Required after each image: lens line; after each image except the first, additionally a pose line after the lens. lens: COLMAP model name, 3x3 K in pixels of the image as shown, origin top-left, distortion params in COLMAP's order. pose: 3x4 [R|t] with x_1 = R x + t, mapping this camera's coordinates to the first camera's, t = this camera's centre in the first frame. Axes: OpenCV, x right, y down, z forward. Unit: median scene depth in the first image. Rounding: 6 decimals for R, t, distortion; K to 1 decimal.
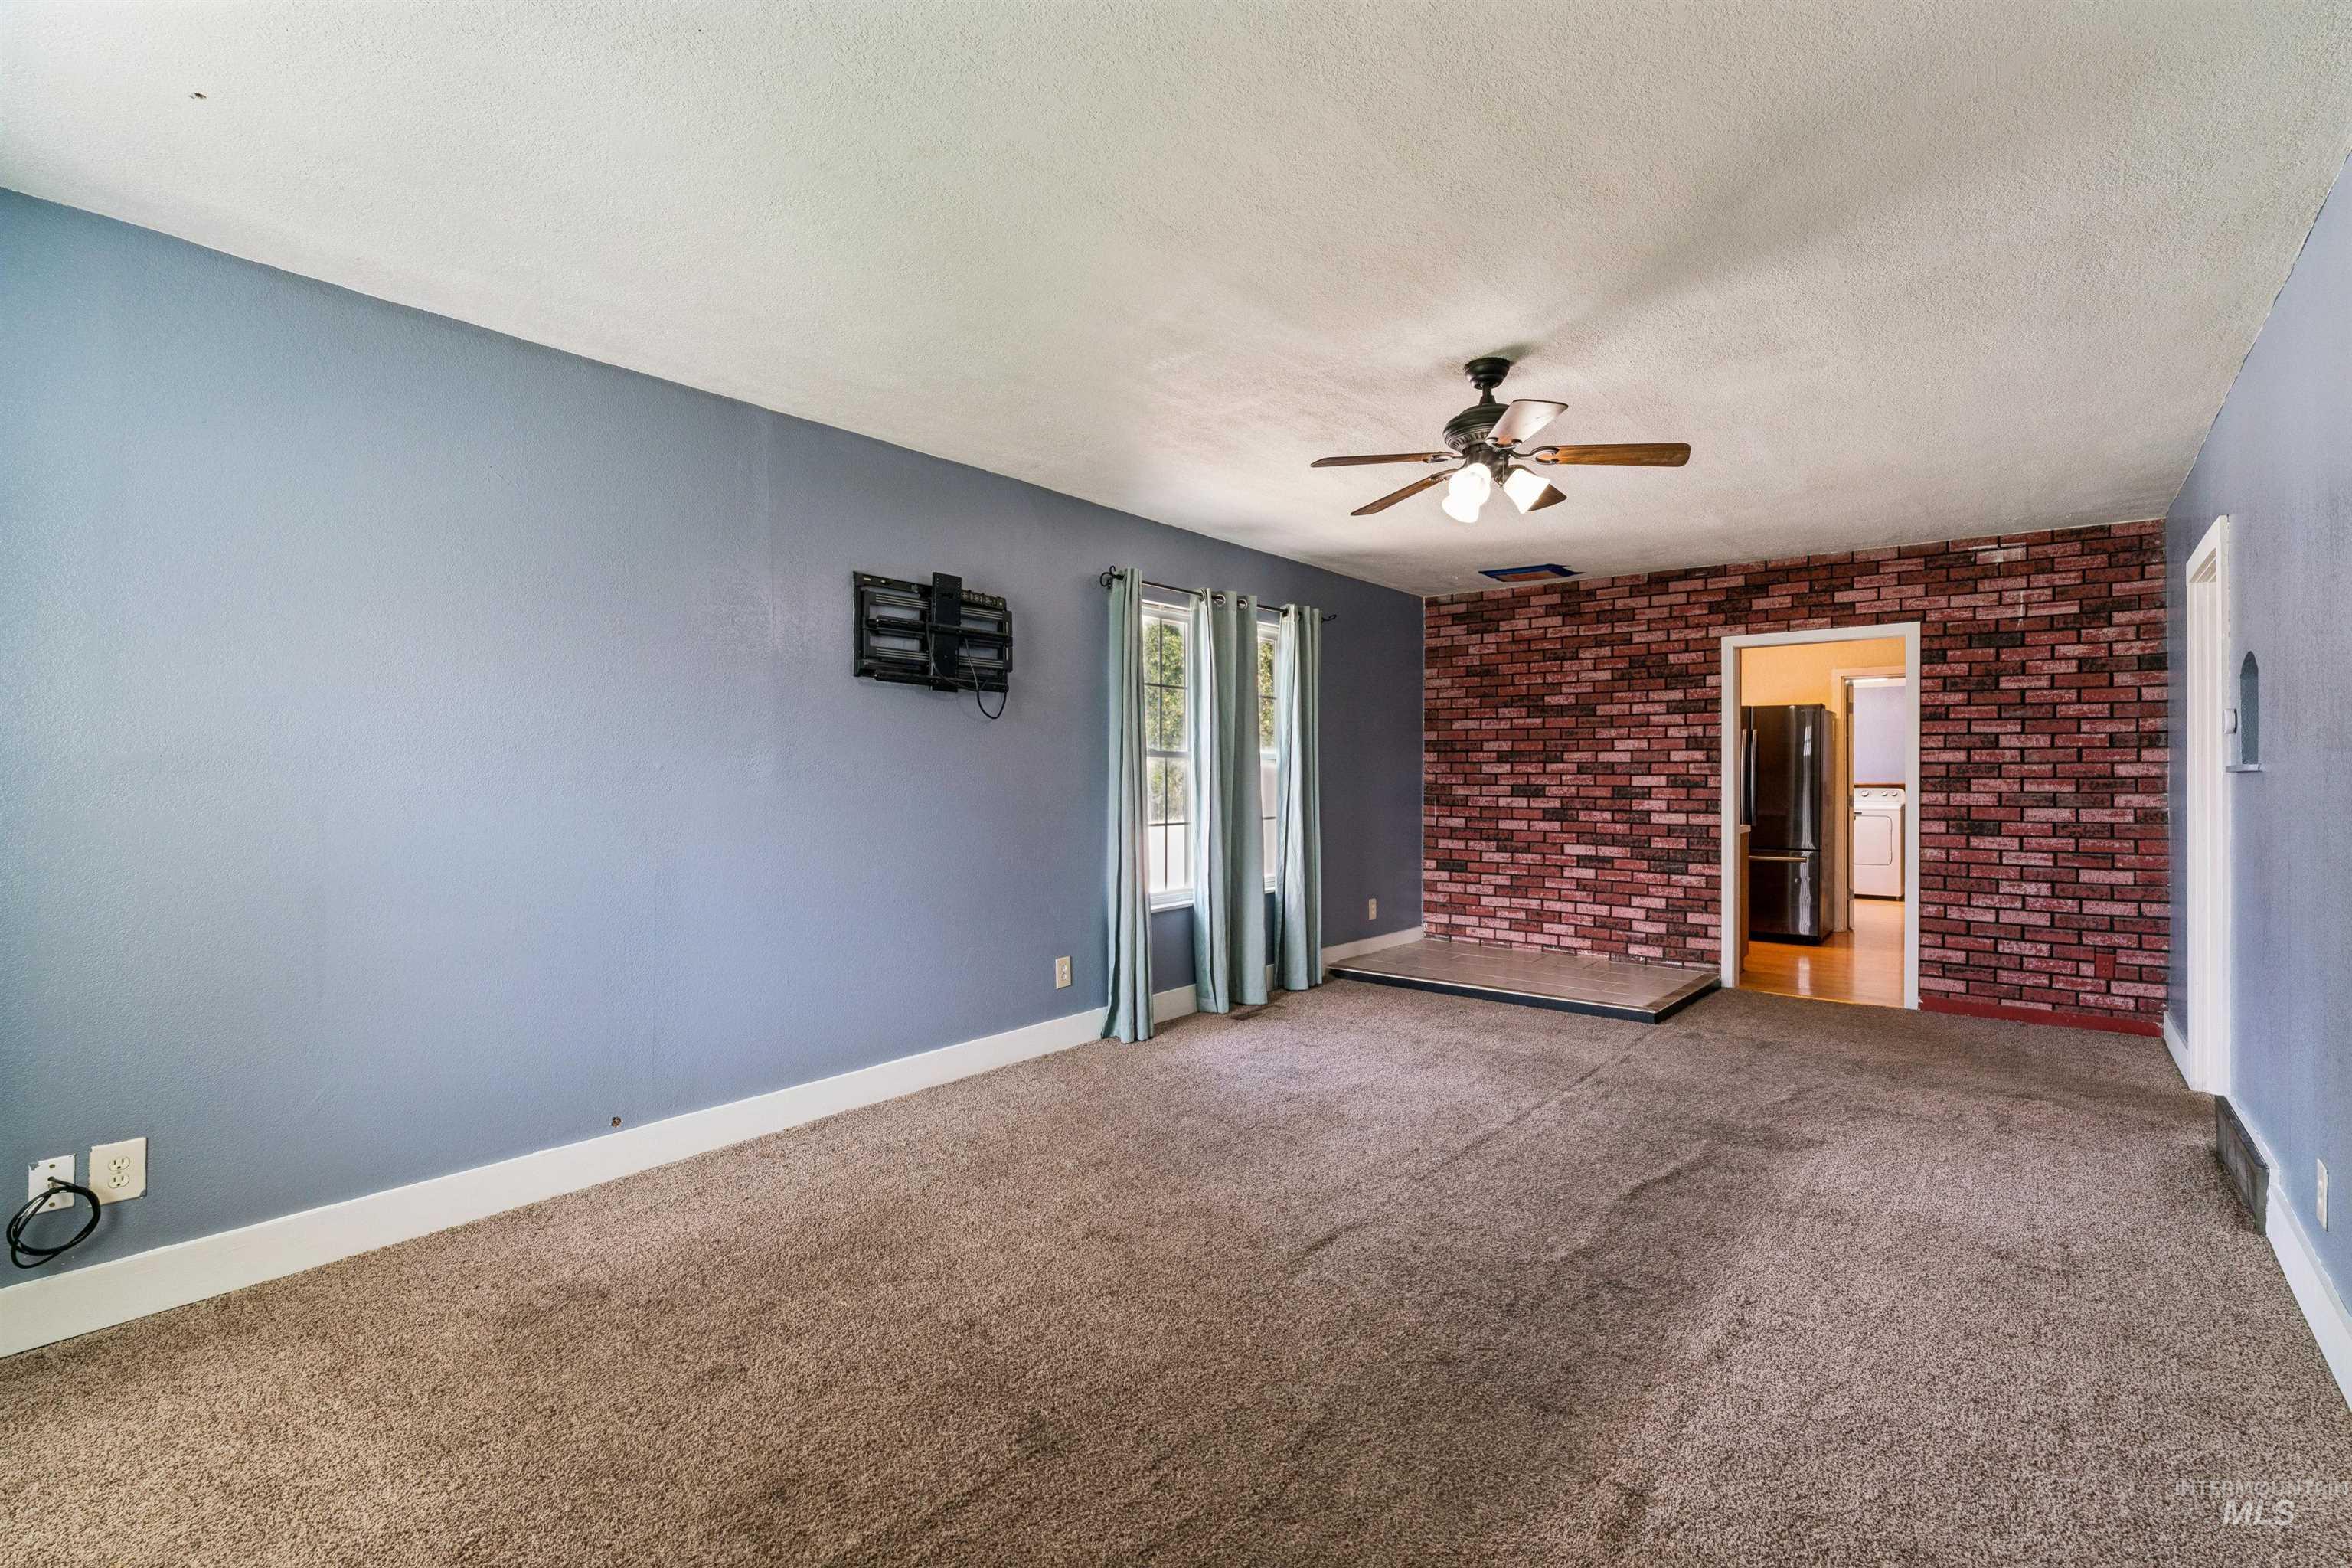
lens RADIAL K [[1050.2, 0, 1175.7], [0, 1050.2, 775.6], [0, 0, 1]] dist [-0.006201, 0.001501]
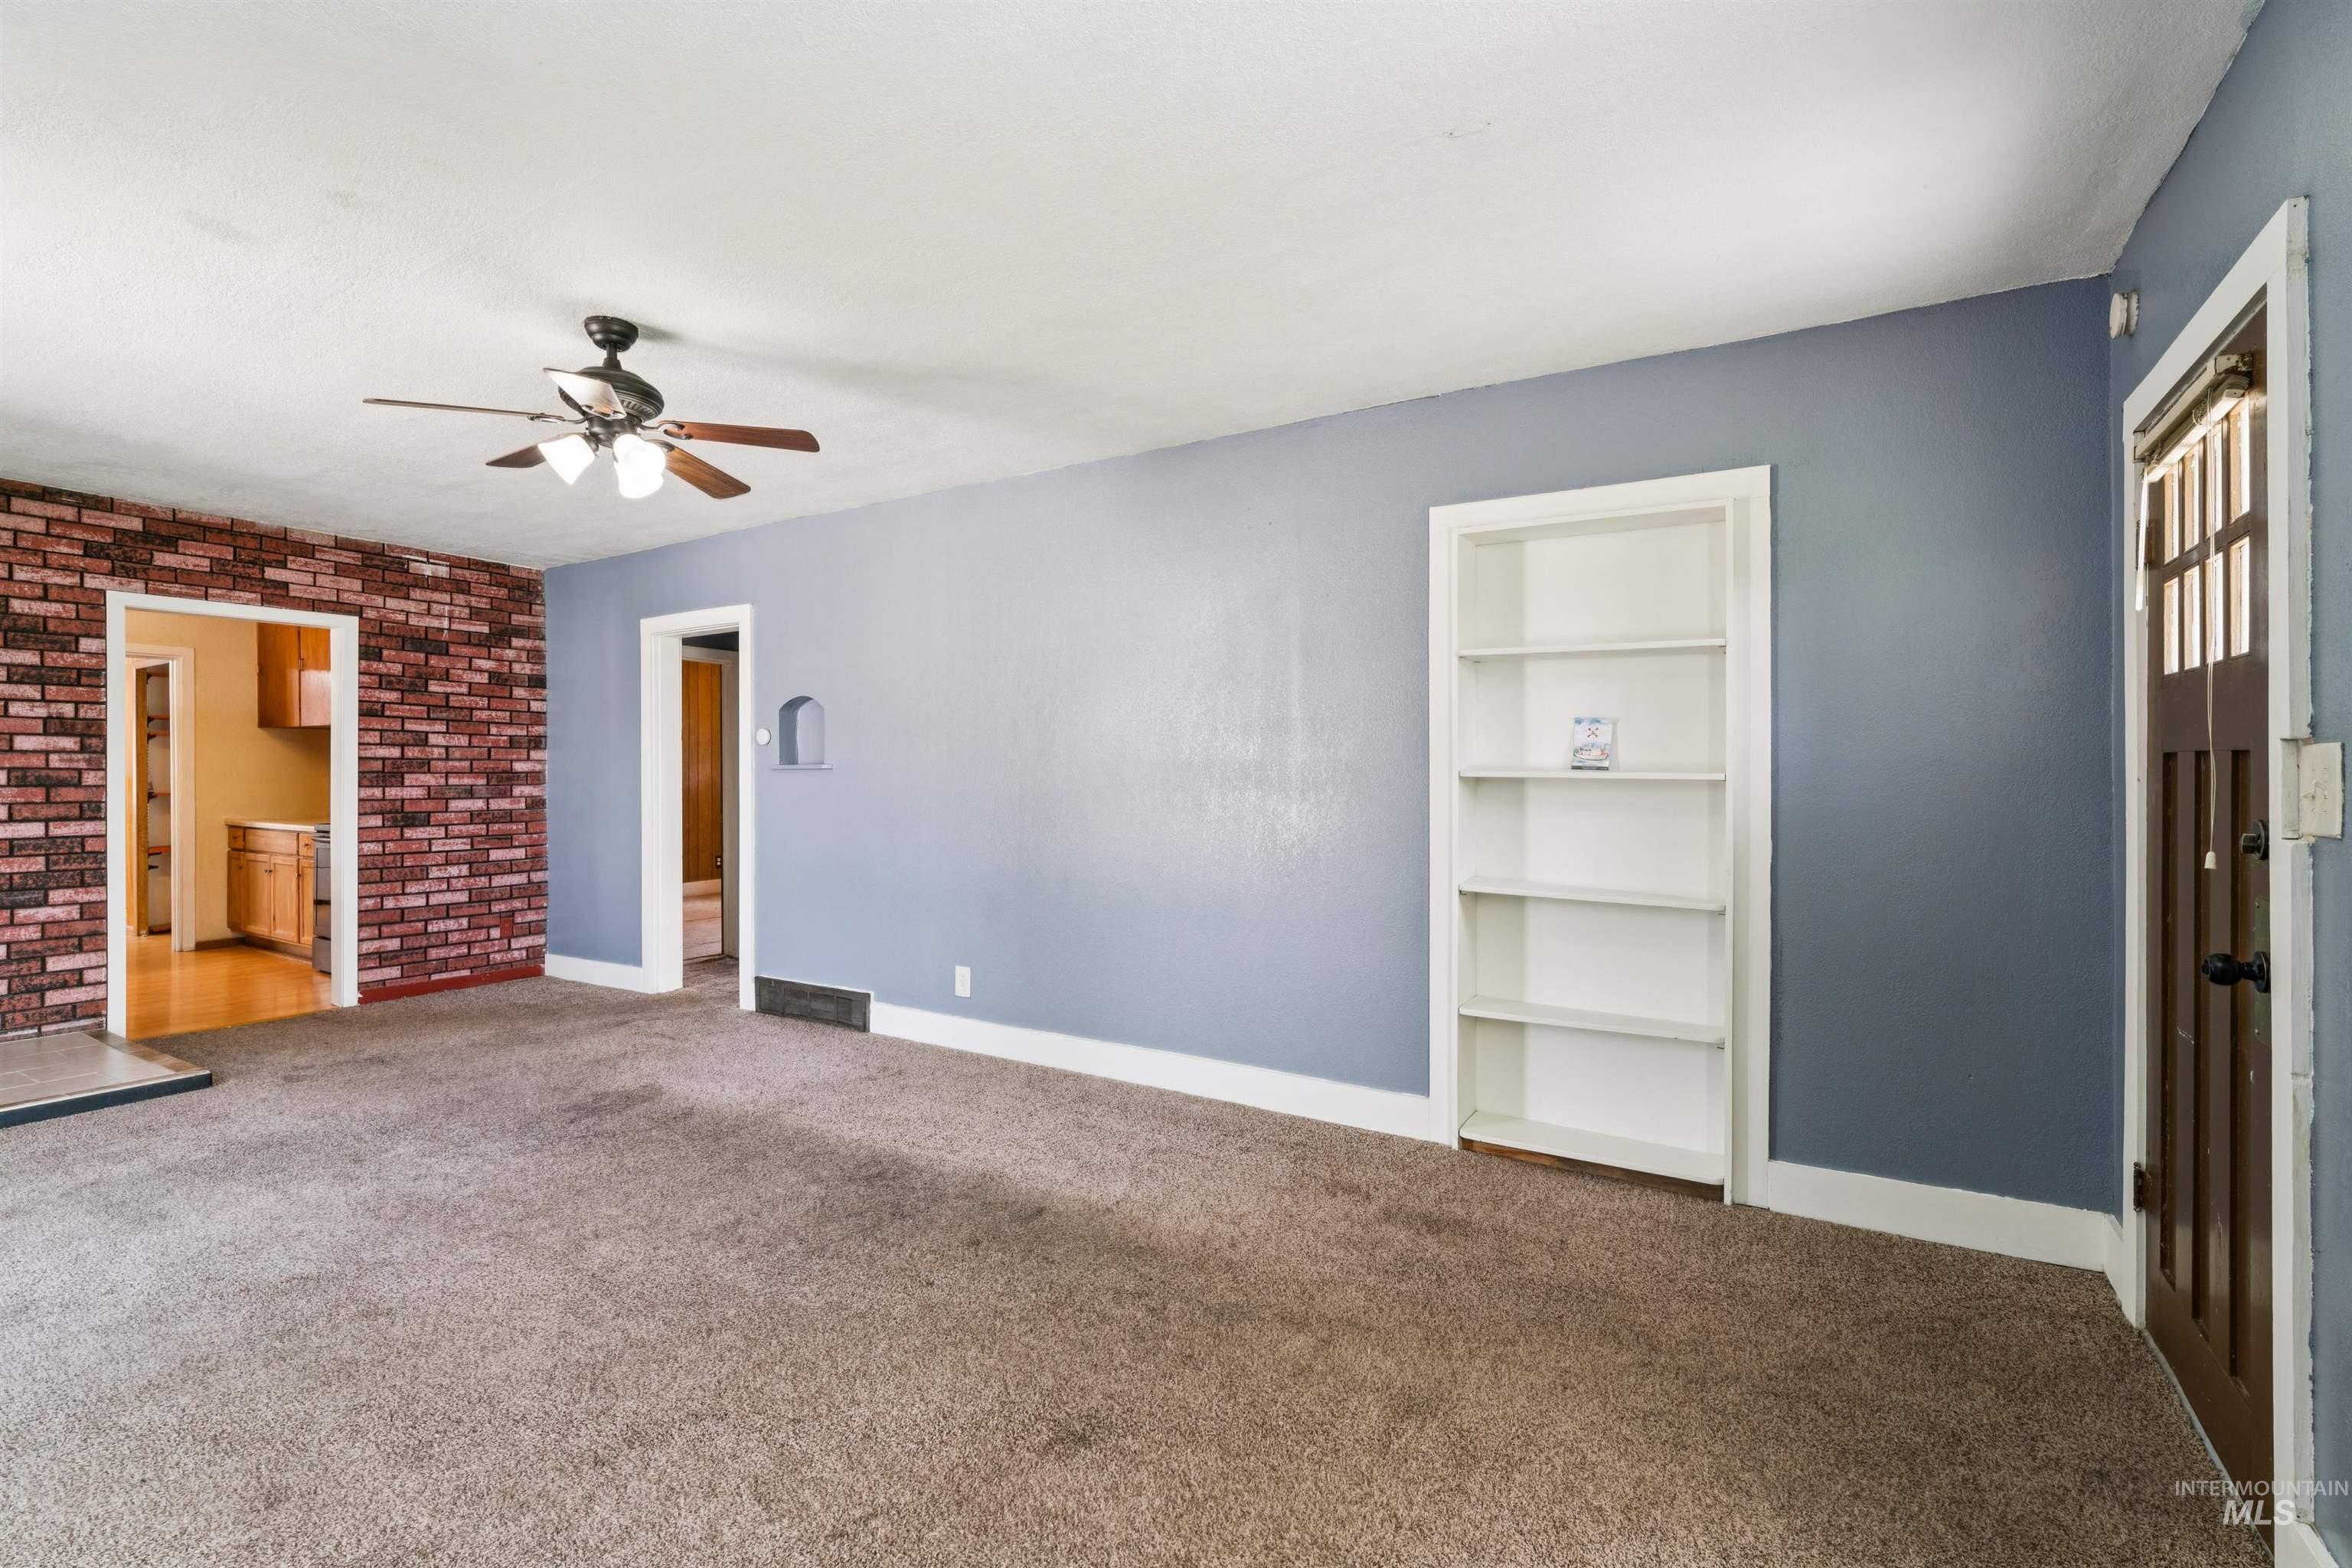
lens RADIAL K [[1050.2, 0, 1185.3], [0, 1050.2, 772.0], [0, 0, 1]] dist [-0.006201, 0.001501]
pose [[-0.149163, -0.000218, 0.988813, -0.415002], [-0.001399, 0.999999, 0.000009, 0.000162], [-0.988812, -0.001382, -0.149163, 0.386238]]
